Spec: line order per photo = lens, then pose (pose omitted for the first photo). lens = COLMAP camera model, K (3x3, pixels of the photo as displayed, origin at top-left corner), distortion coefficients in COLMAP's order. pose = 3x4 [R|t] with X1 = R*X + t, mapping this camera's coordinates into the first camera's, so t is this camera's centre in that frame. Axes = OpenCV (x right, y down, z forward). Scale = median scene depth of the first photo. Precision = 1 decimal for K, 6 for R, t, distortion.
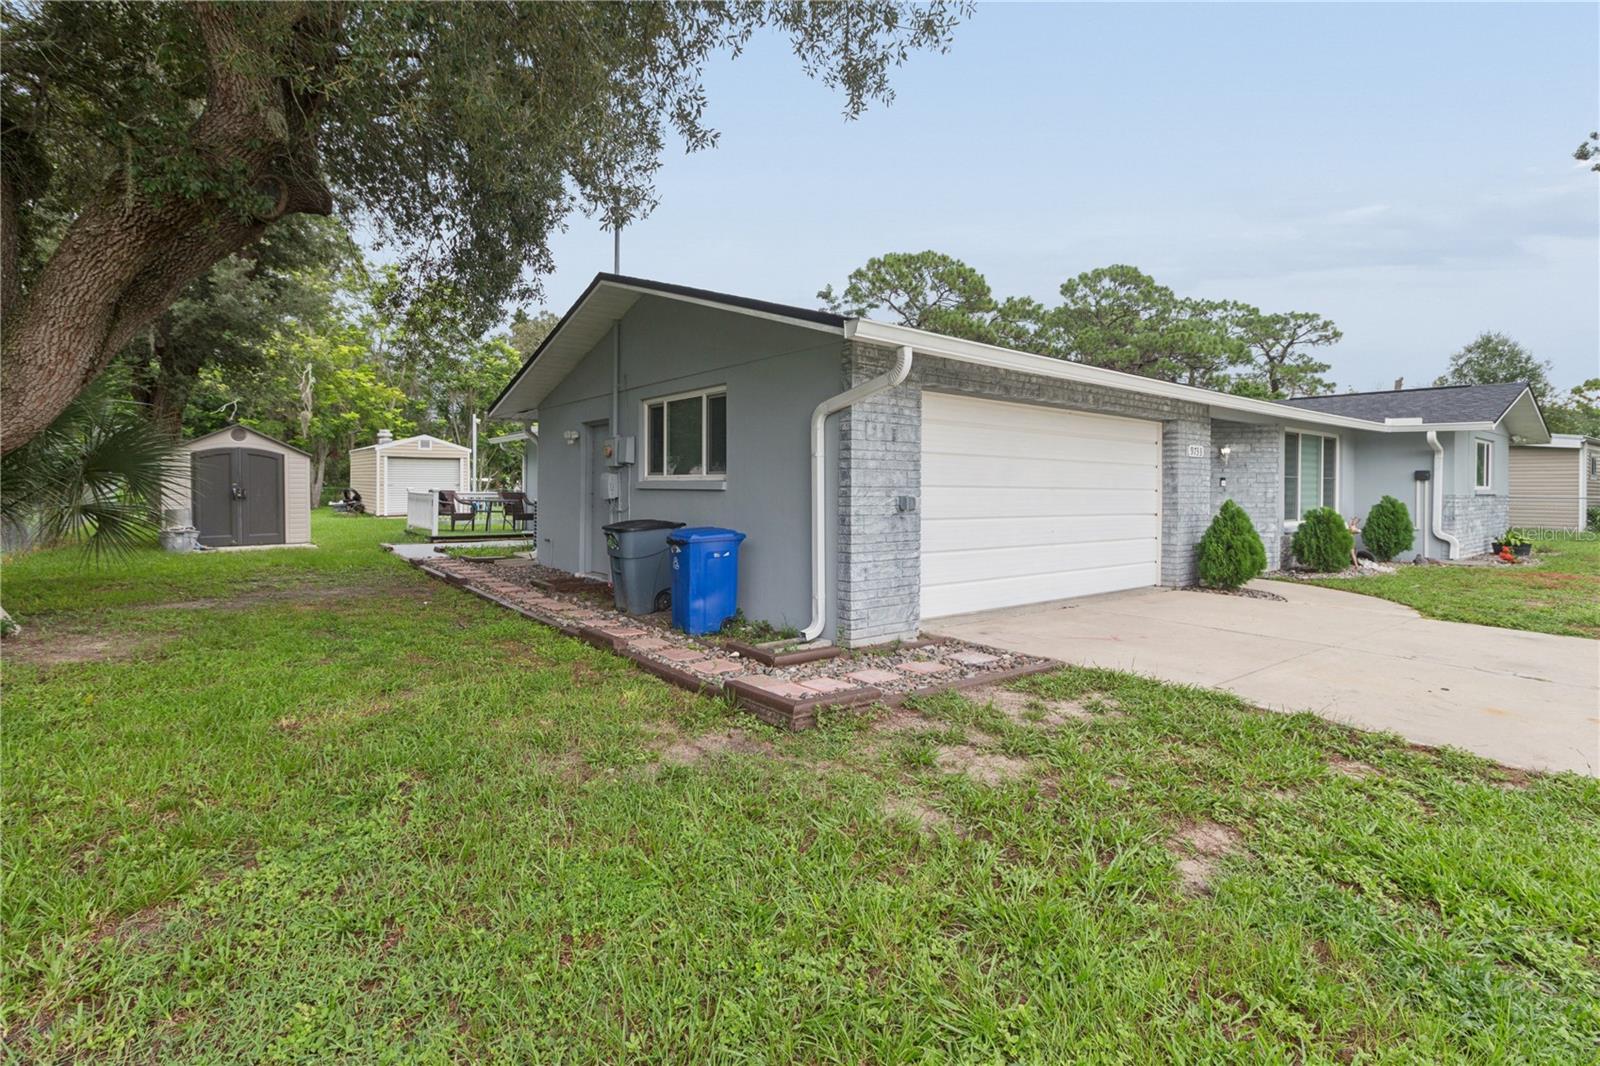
lens RADIAL K [[757.0, 0, 799.4], [0, 757.0, 483.8], [0, 0, 1]] dist [0.003156, 0.000332]
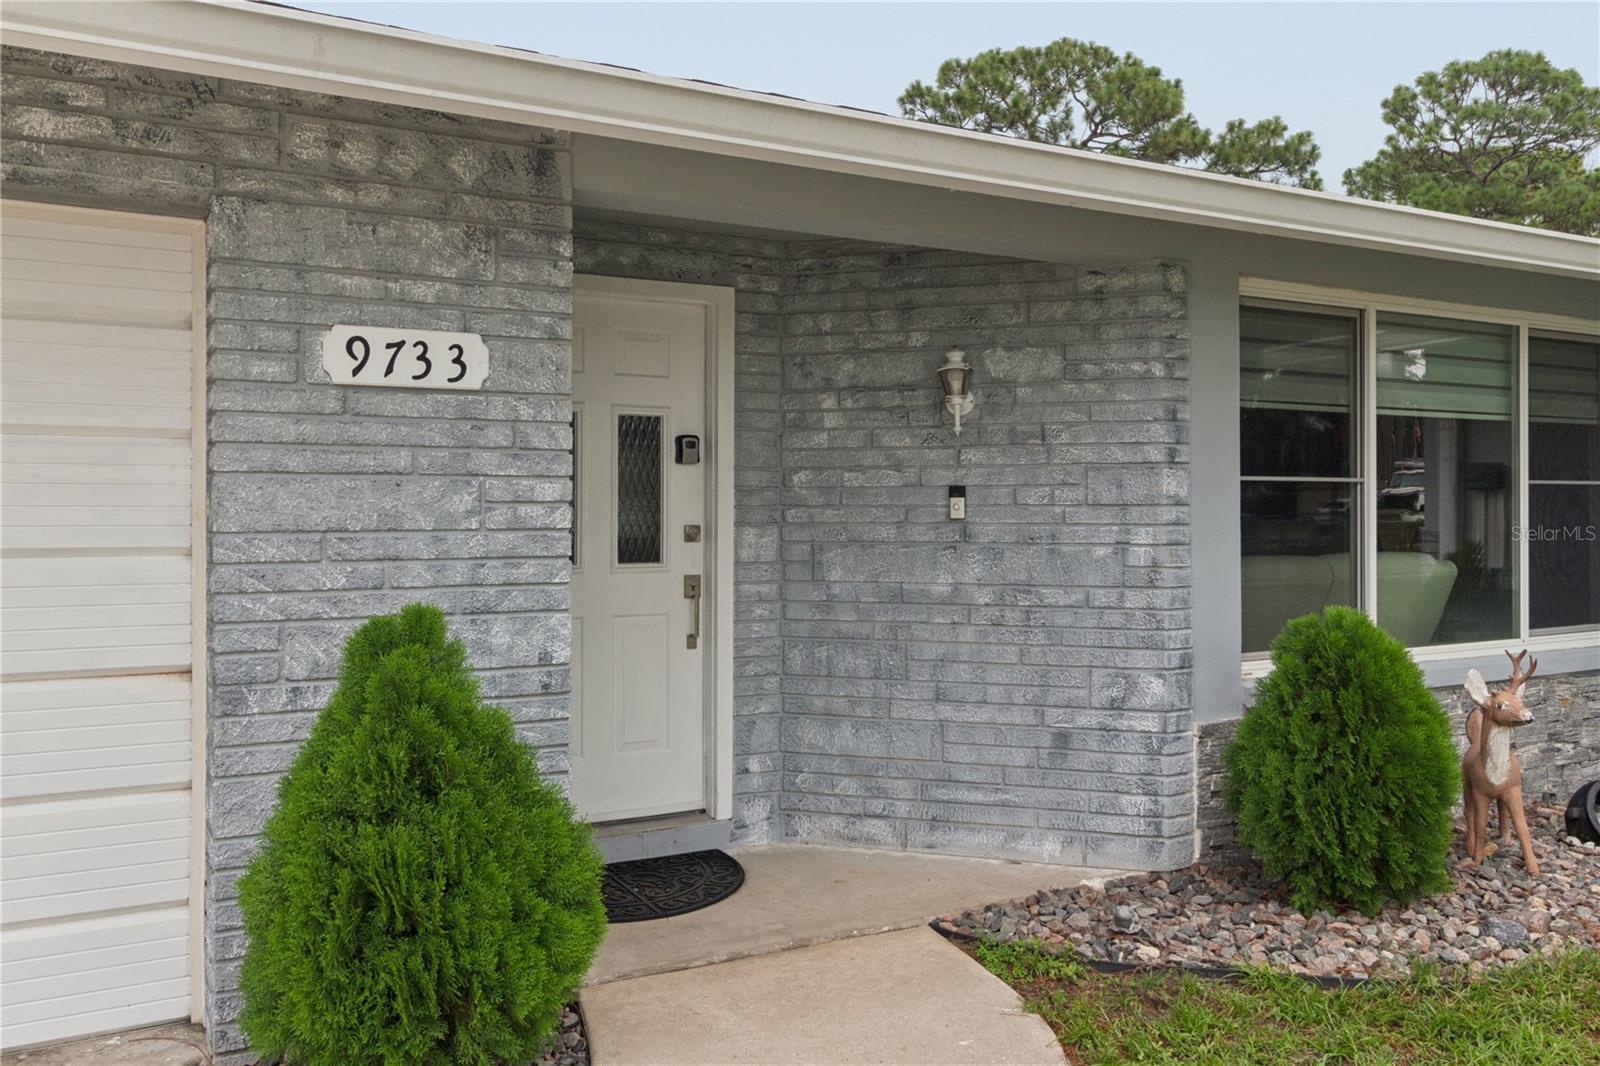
lens RADIAL K [[1272.2, 0, 799.6], [0, 1272.2, 496.3], [0, 0, 1]] dist [0.002783, 0.000488]
pose [[0.984853, -0.011728, -0.172992, 0.582429], [0.010630, 0.999917, -0.007271, -0.002192], [0.173063, 0.005322, 0.984896, 0.580740]]
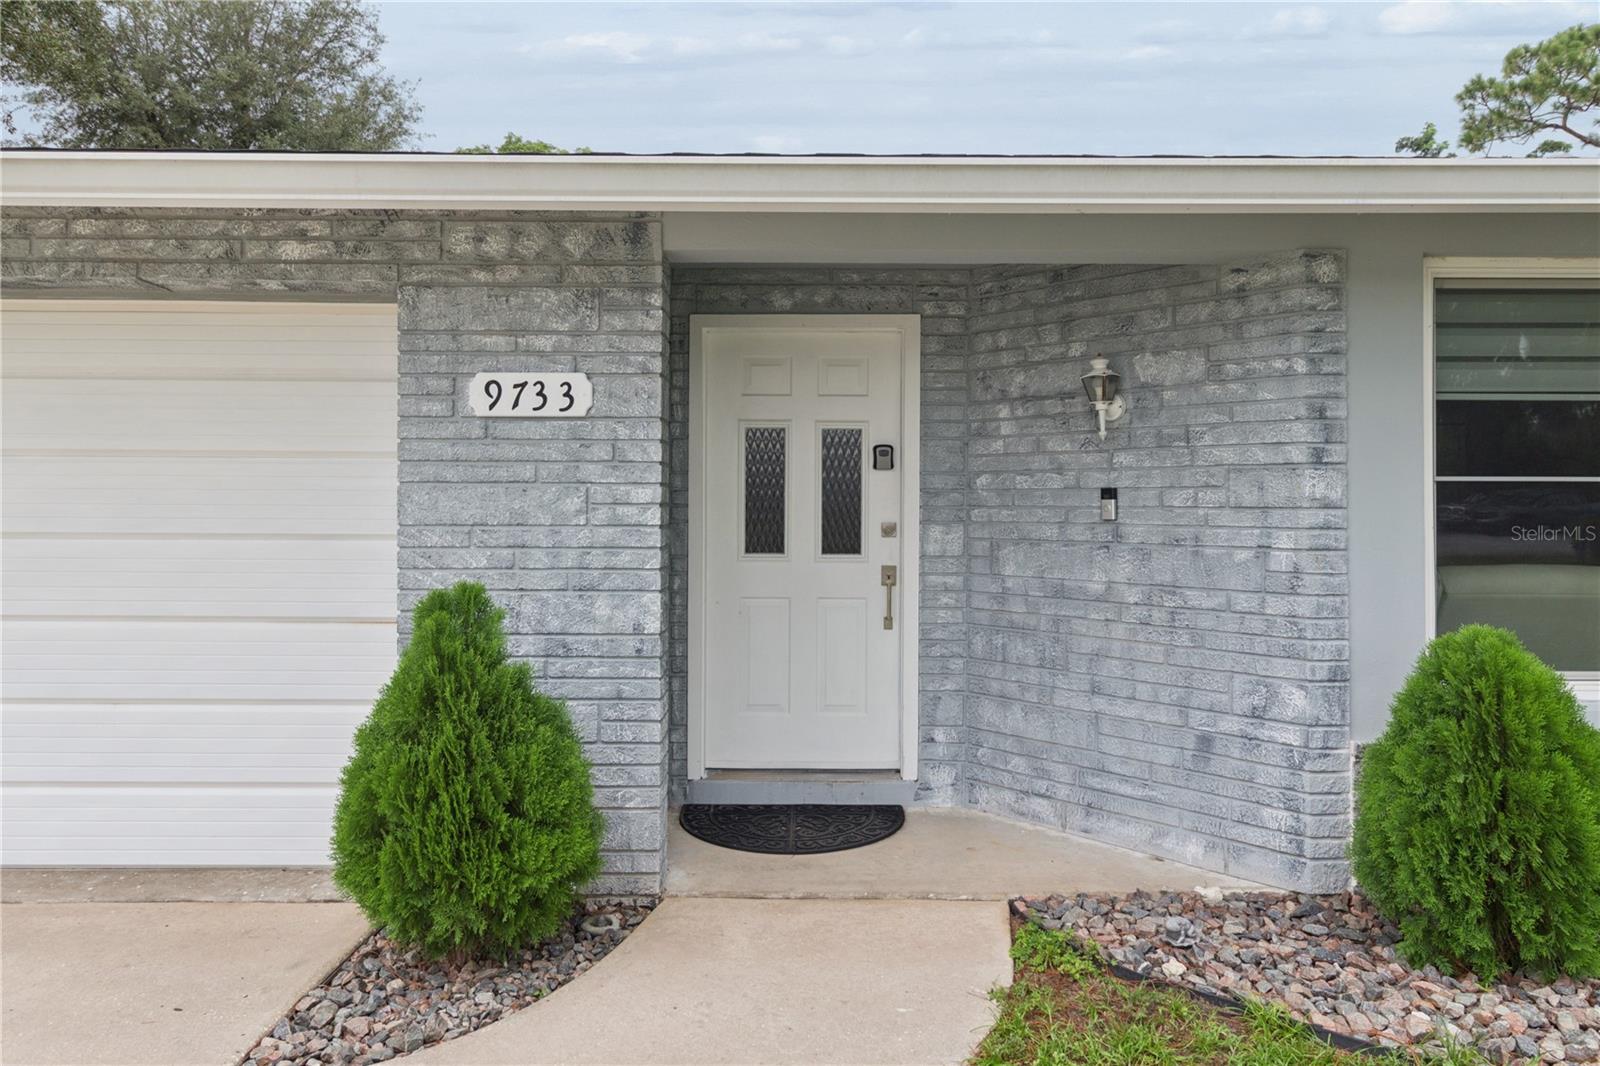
lens RADIAL K [[1072.9, 0, 810.4], [0, 1072.9, 492.7], [0, 0, 1]] dist [0.001275, 0.005137]
pose [[0.779513, -0.012400, -0.626264, 0.711796], [0.006501, 0.999910, -0.011706, -0.002886], [0.626353, 0.005053, 0.779523, 0.651929]]
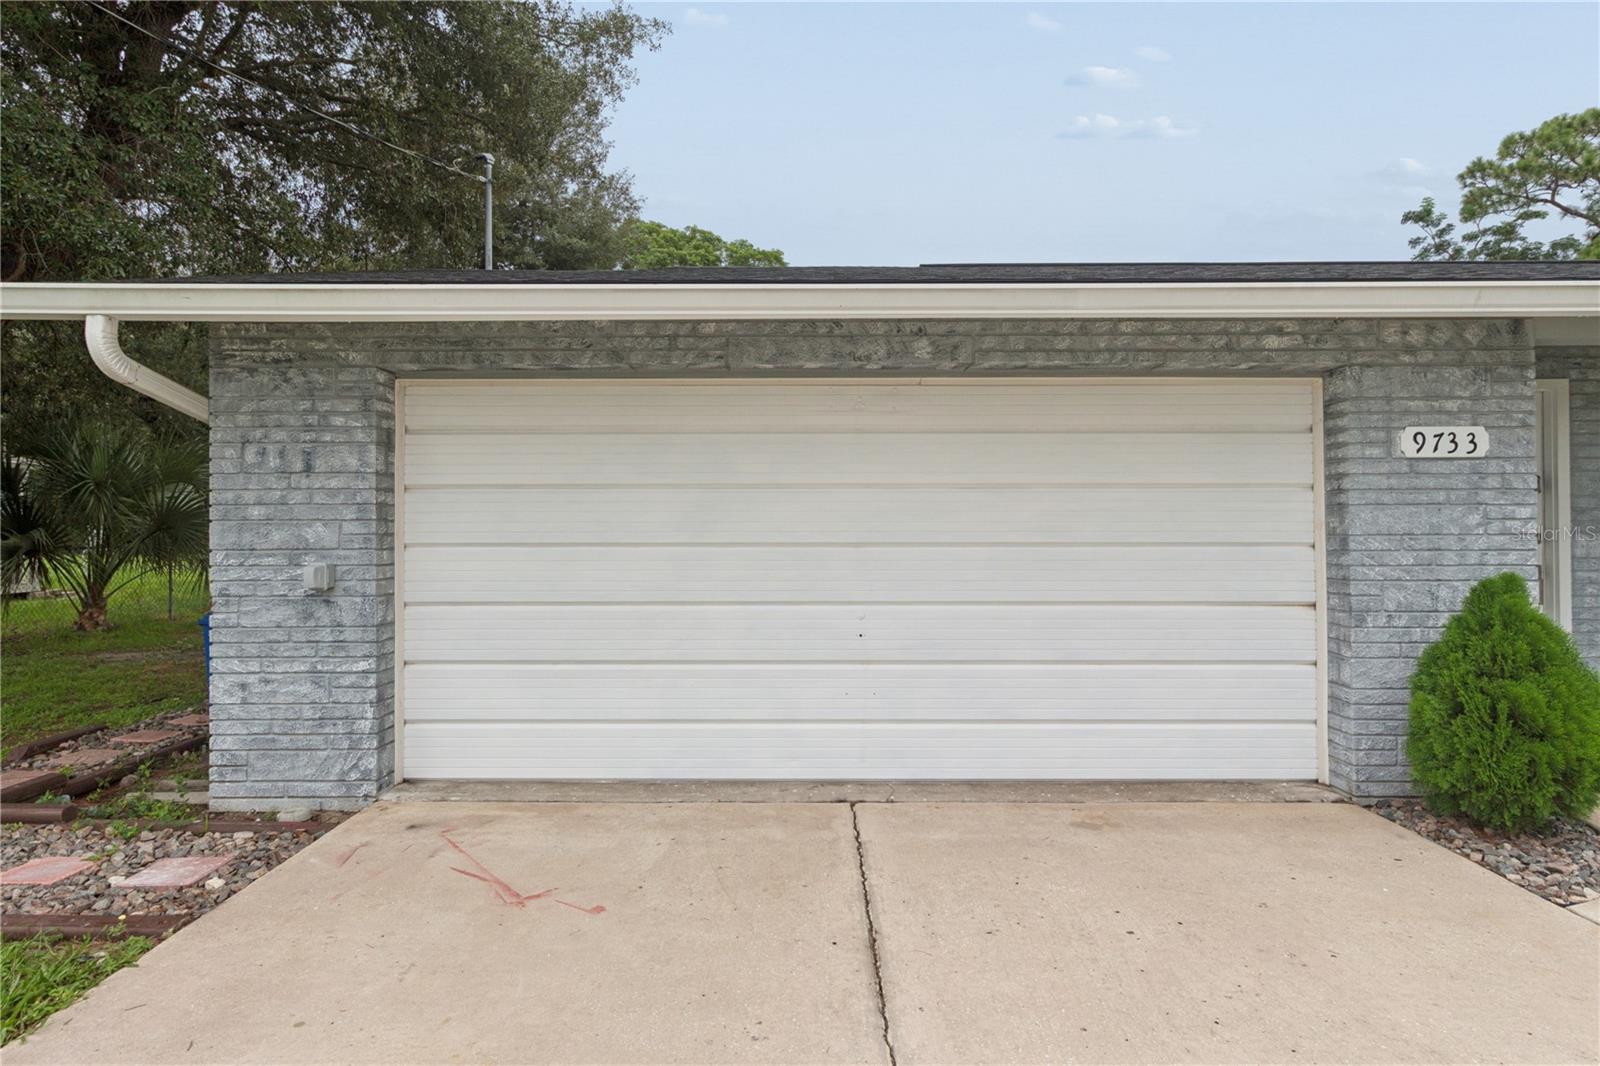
lens RADIAL K [[925.1, 0, 796.7], [0, 925.1, 510.1], [0, 0, 1]] dist [0.006700, -0.000888]
pose [[0.774128, -0.022155, -0.632641, 0.480634], [0.013547, 0.999738, -0.018434, -0.004253], [0.632884, 0.005700, 0.774226, 0.371815]]
